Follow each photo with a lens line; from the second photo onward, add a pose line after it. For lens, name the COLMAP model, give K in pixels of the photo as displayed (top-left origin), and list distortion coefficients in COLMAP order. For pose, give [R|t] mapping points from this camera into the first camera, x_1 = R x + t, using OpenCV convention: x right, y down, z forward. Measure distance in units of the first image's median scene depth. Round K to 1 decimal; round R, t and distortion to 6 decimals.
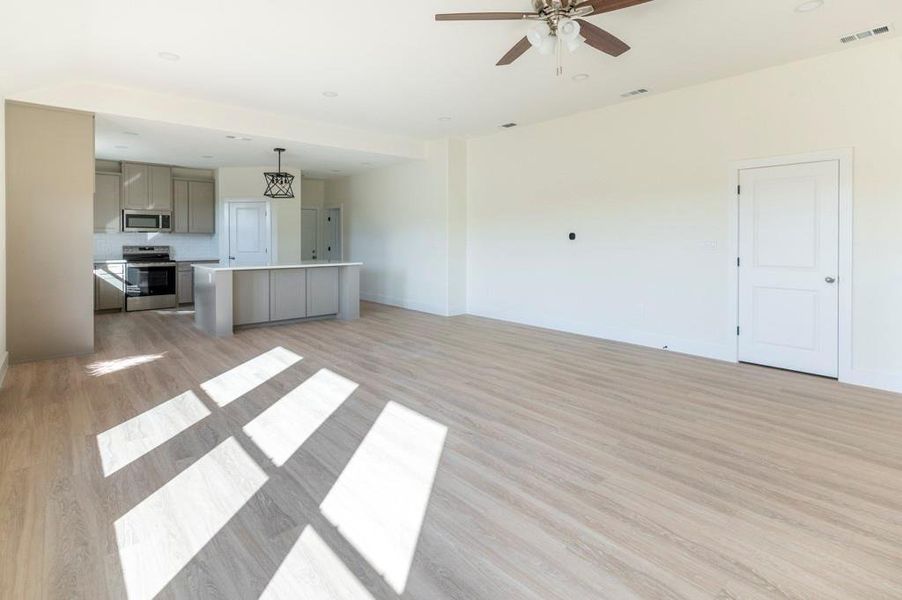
lens RADIAL K [[454.8, 0, 444.6], [0, 454.8, 266.0], [0, 0, 1]] dist [0.001280, 0.000201]
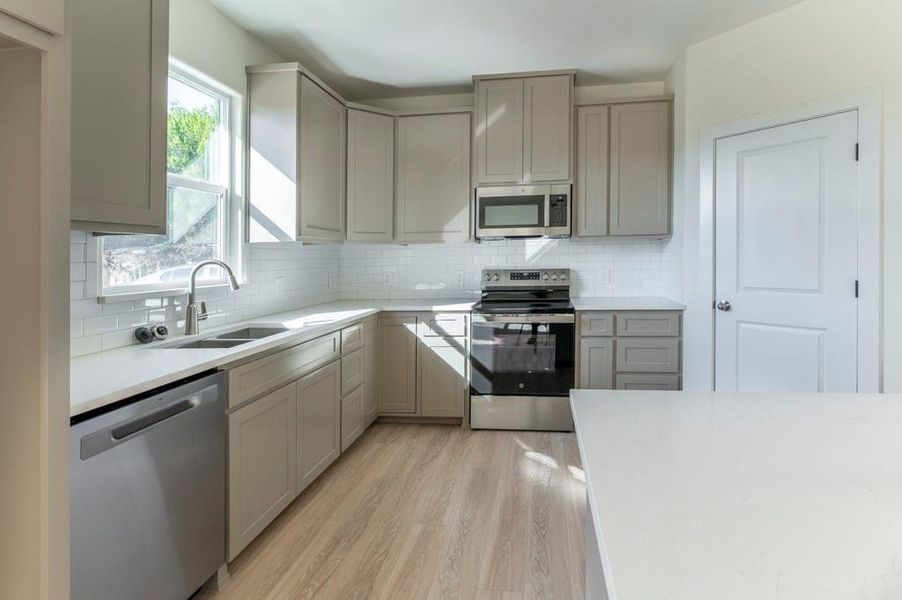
lens RADIAL K [[462.2, 0, 498.4], [0, 462.2, 261.2], [0, 0, 1]] dist [0.001886, 0.000739]
pose [[0.688113, -0.007667, -0.725563, -0.355588], [-0.022264, 0.999250, -0.031674, -0.038369], [0.725262, 0.037949, 0.687426, 0.689234]]
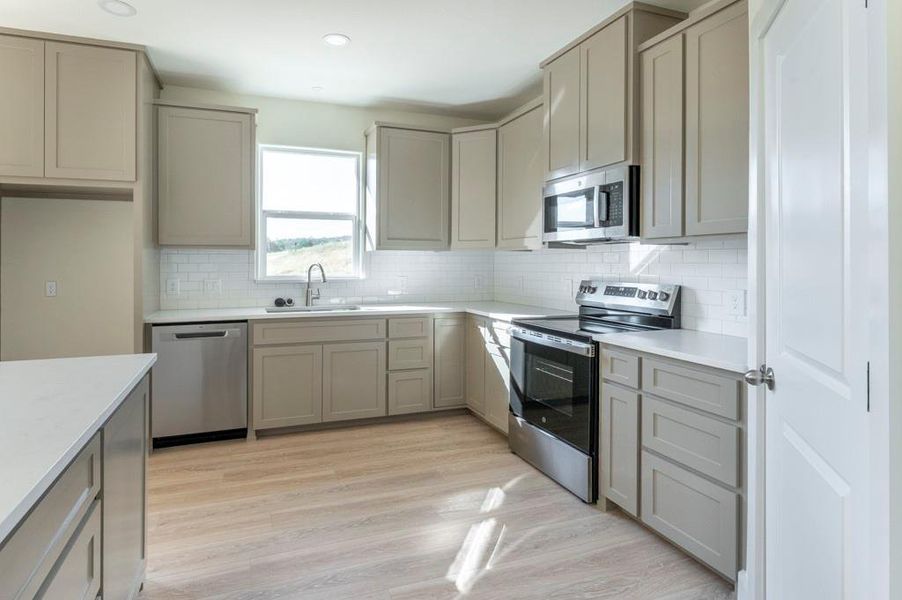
lens RADIAL K [[462.6, 0, 392.2], [0, 462.6, 262.5], [0, 0, 1]] dist [0.044239, 0.000145]
pose [[-0.378090, -0.003290, -0.925763, -0.278509], [-0.057222, 0.998165, 0.019823, -0.057993], [0.923999, 0.060469, -0.377585, 0.999635]]
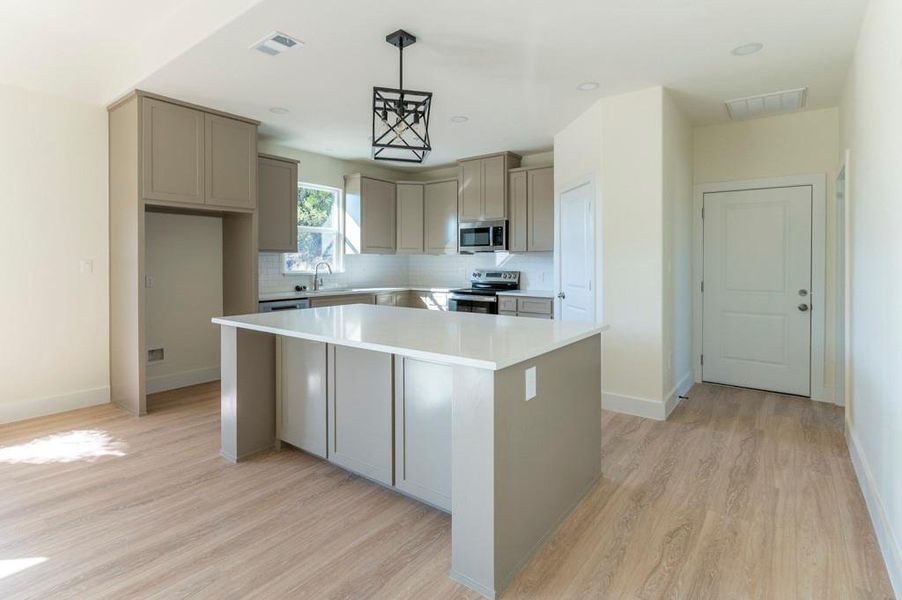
lens RADIAL K [[446.6, 0, 453.1], [0, 446.6, 282.5], [0, 0, 1]] dist [0.013369, 0.000277]
pose [[0.224056, 0.043411, -0.973609, 0.029445], [-0.057796, 0.997841, 0.031191, -0.045338], [0.972861, 0.049282, 0.226082, 0.796371]]
